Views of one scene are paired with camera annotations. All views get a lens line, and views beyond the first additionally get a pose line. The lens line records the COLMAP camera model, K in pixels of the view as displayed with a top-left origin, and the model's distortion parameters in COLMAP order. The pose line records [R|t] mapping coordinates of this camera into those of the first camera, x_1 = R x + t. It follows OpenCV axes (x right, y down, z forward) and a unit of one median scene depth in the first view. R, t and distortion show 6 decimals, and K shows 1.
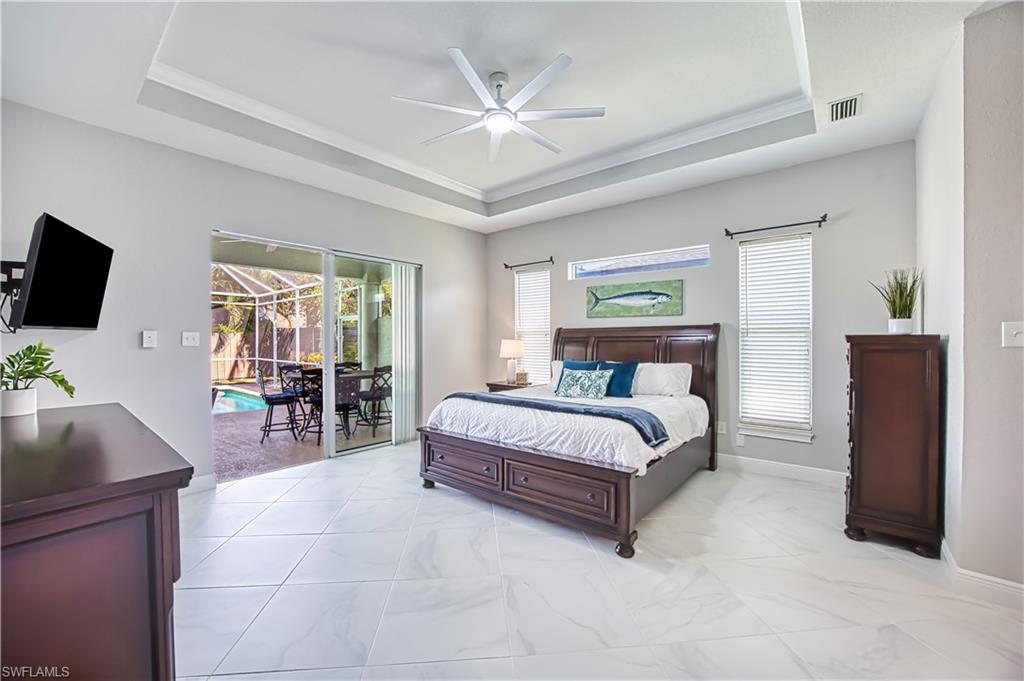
lens RADIAL K [[413.2, 0, 516.7], [0, 413.2, 339.0], [0, 0, 1]] dist [-0.035346, 0.009301]
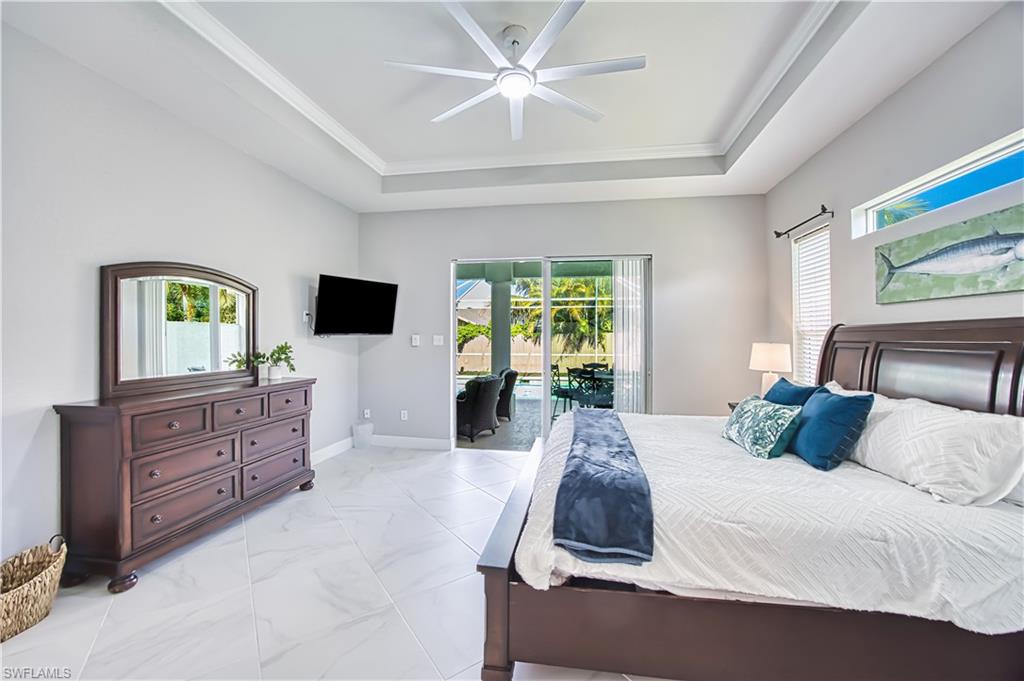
lens RADIAL K [[413.2, 0, 522.5], [0, 413.2, 336.5], [0, 0, 1]] dist [-0.035346, 0.009301]
pose [[0.502293, 0.003519, -0.864691, 0.414776], [-0.001273, 0.999994, 0.003330, -0.012531], [0.864697, -0.000572, 0.502294, 0.363658]]
